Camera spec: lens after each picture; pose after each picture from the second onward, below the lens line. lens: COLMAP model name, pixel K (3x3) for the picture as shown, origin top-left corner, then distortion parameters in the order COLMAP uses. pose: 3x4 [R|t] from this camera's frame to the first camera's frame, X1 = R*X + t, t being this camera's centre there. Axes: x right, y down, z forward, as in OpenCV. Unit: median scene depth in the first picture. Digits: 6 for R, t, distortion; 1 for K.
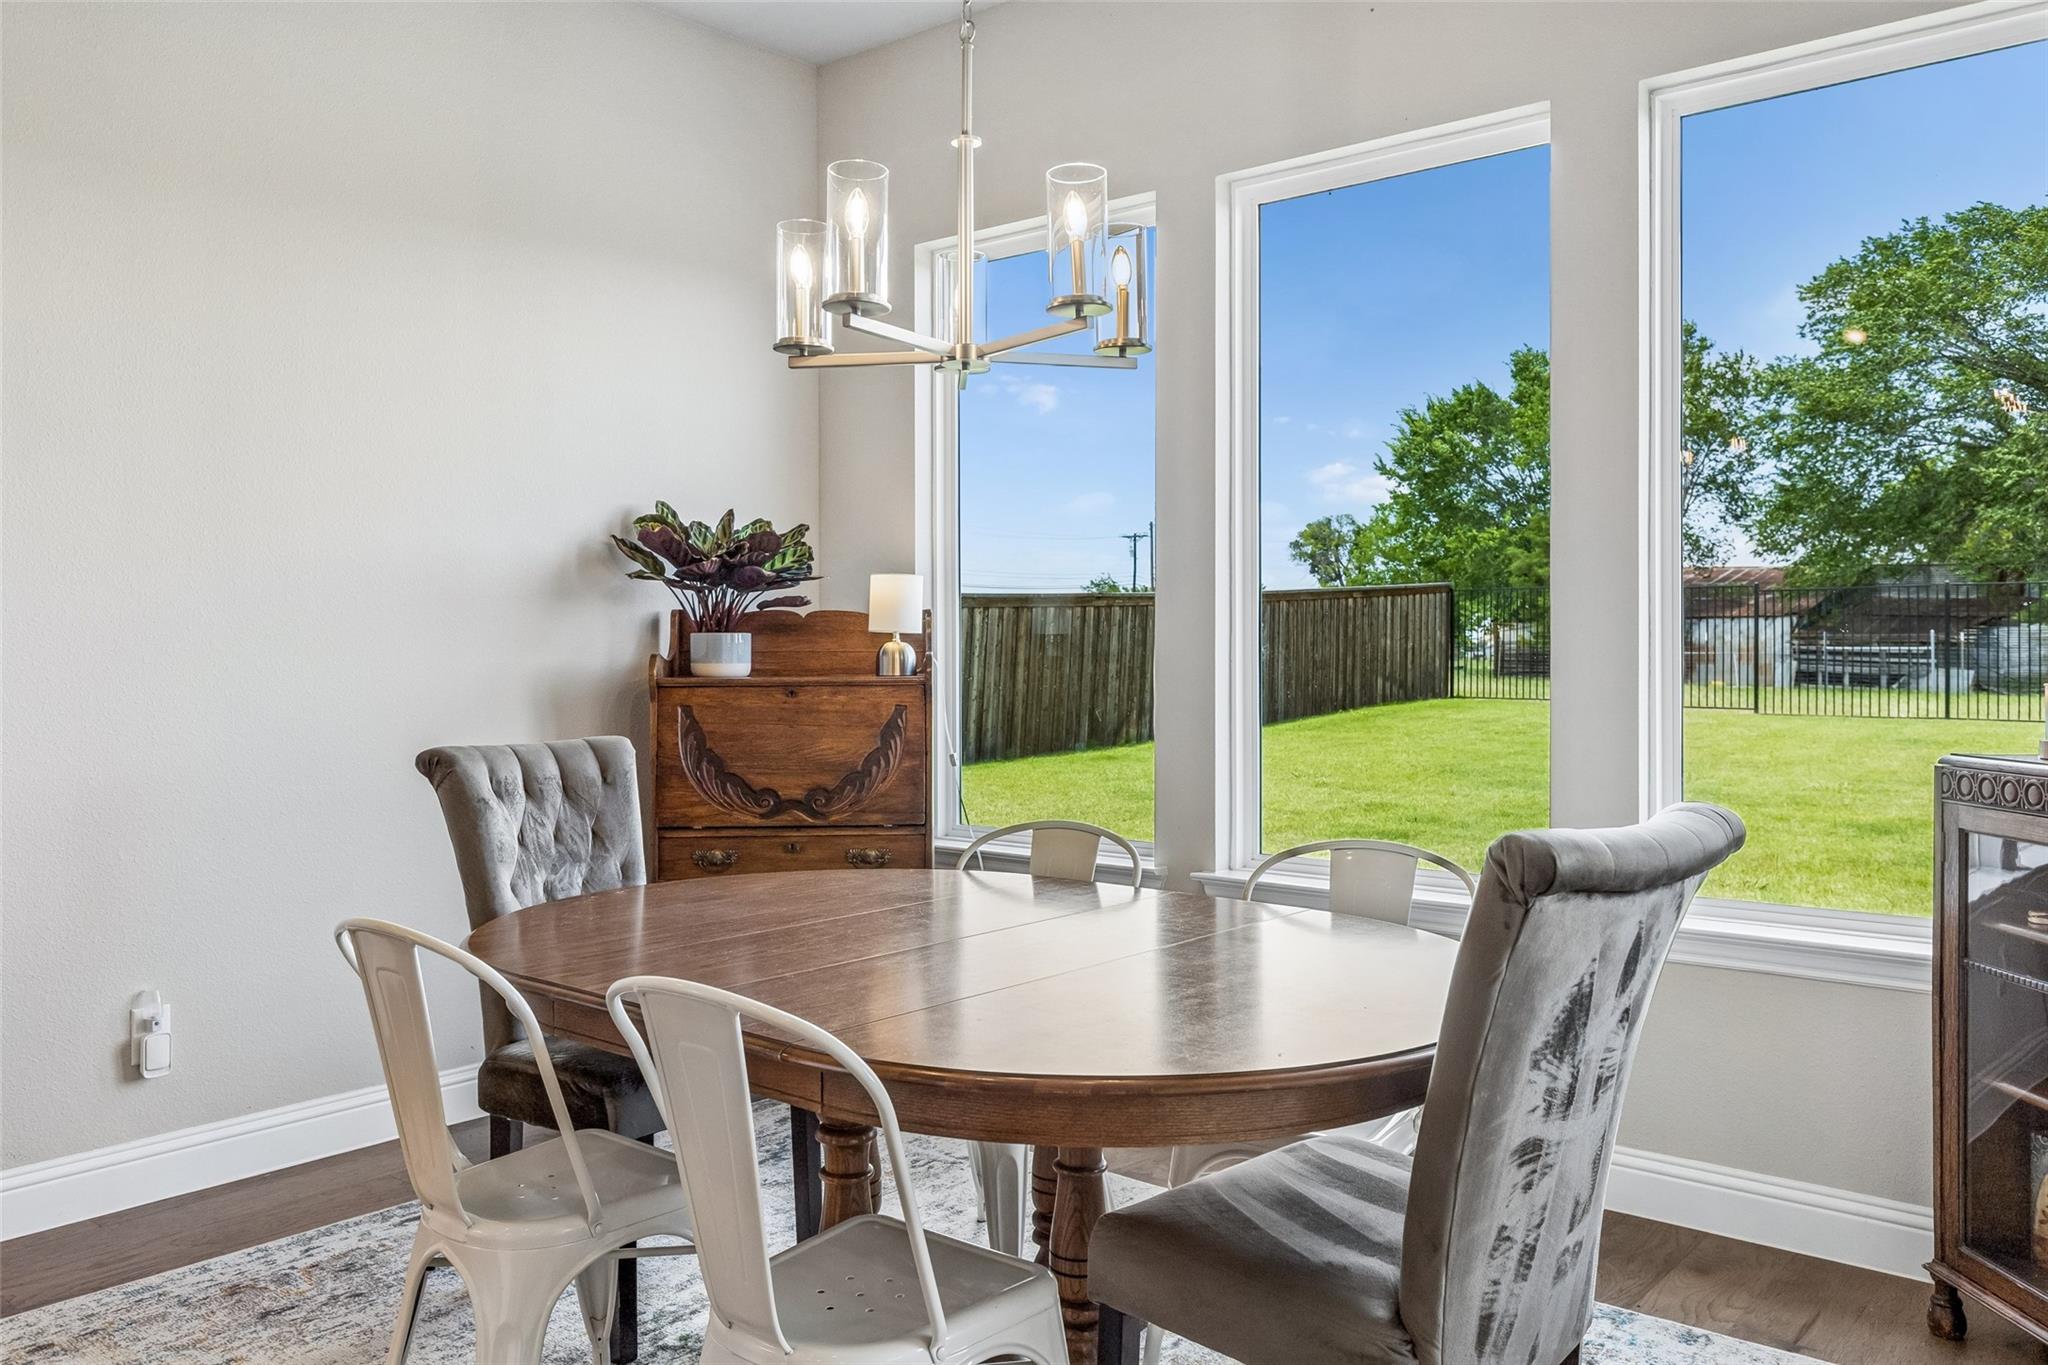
lens RADIAL K [[1543.1, 0, 1023.8], [0, 1543.1, 675.2], [0, 0, 1]] dist [0.004017, 0.000703]
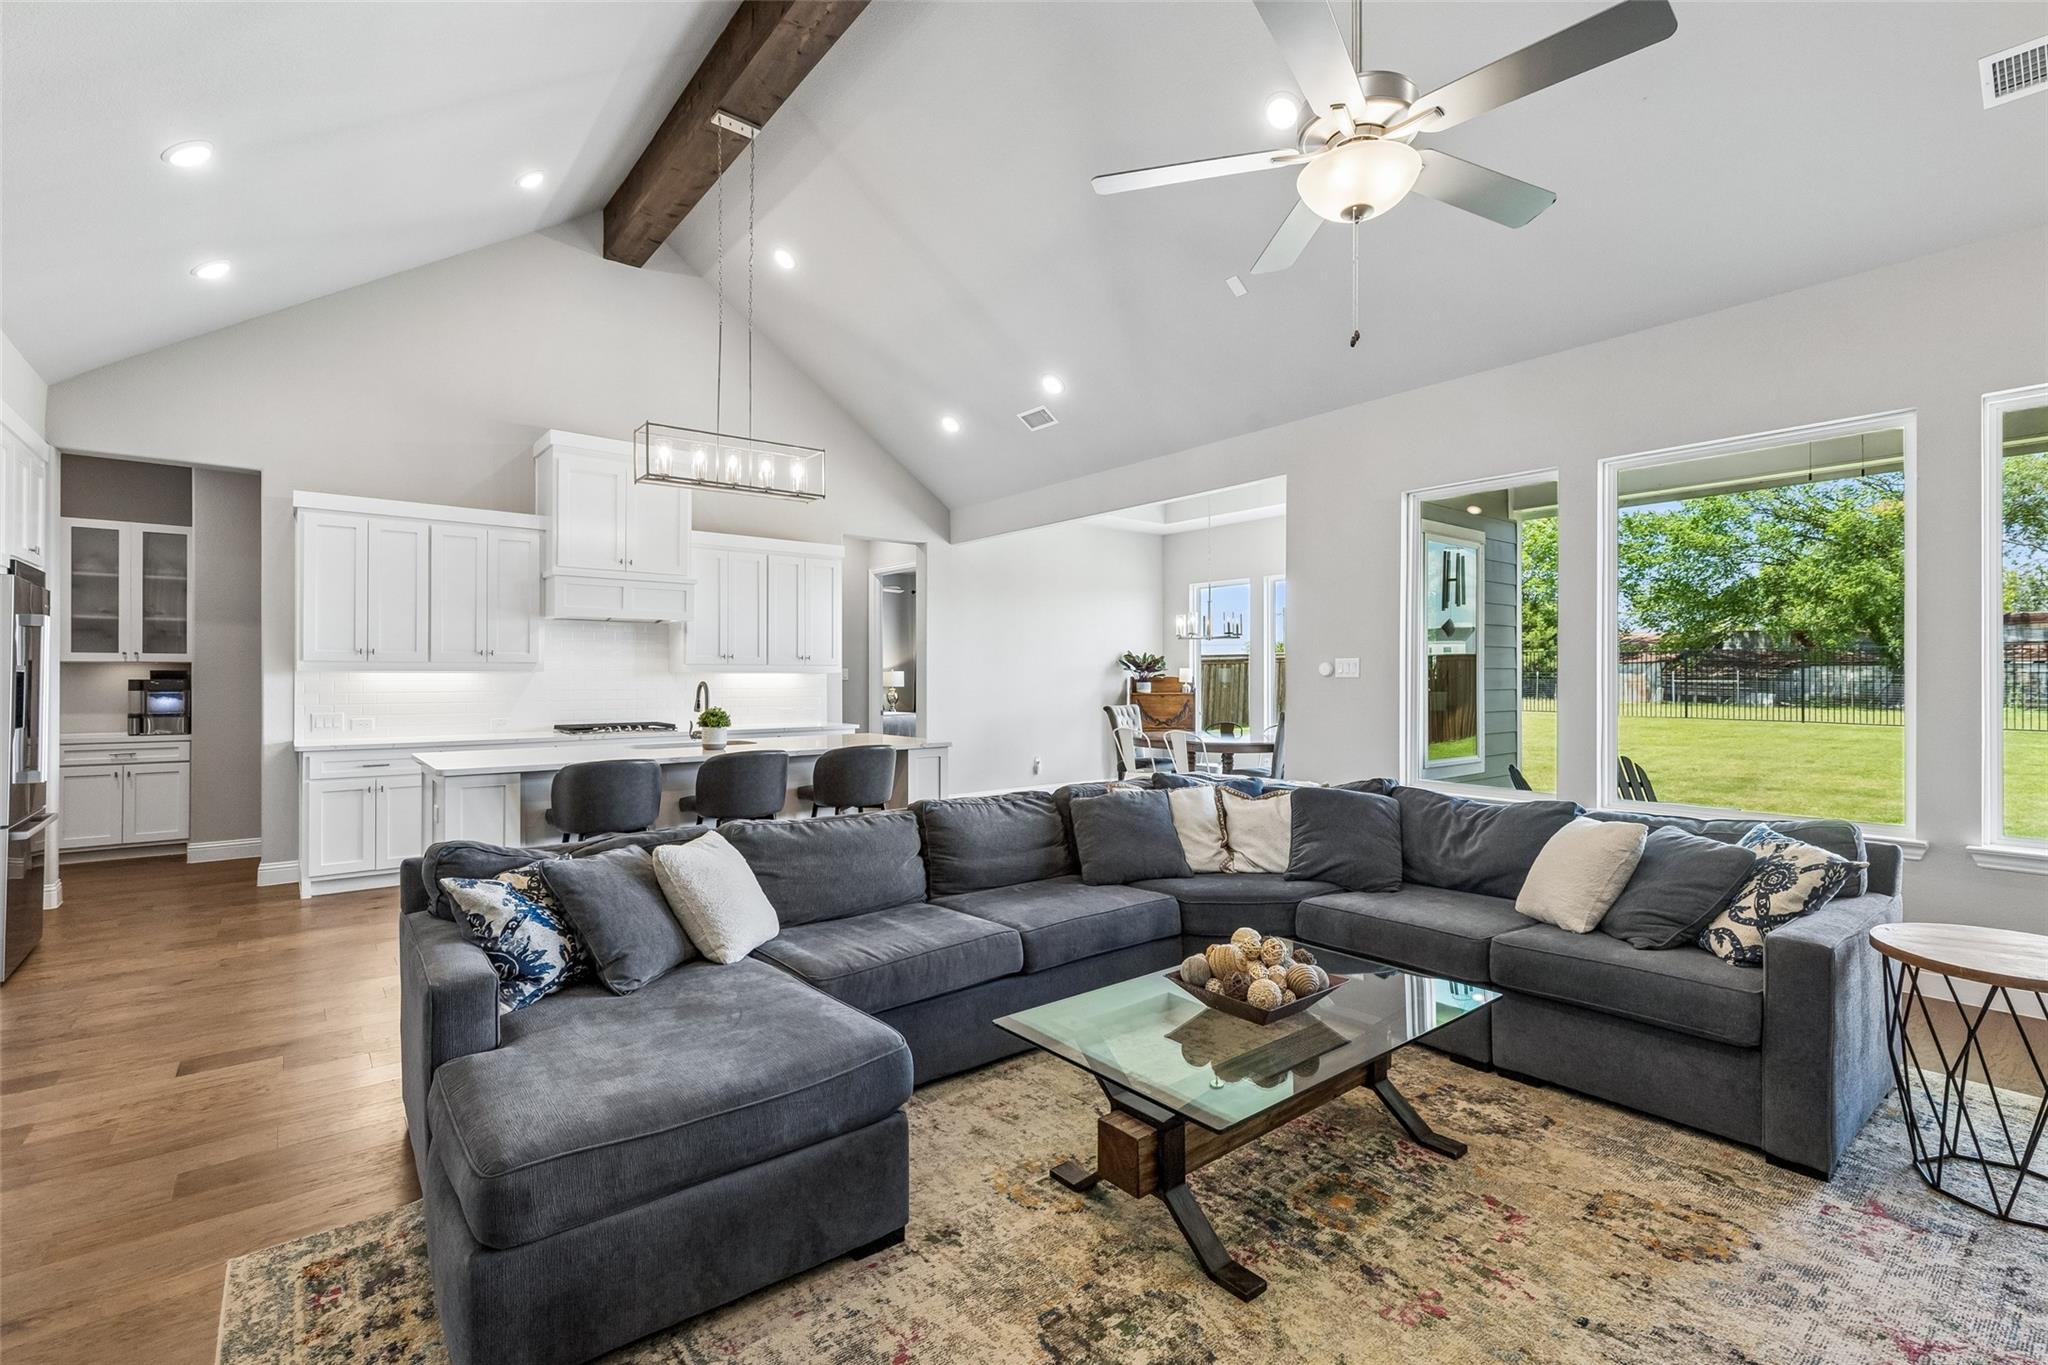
lens RADIAL K [[925.2, 0, 1033.9], [0, 925.2, 682.9], [0, 0, 1]] dist [0.000301, 0.000023]
pose [[0.977596, -0.002599, -0.210473, 0.036896], [-0.000667, 0.999881, -0.015445, 0.012077], [0.210488, 0.015239, 0.977478, -1.481142]]
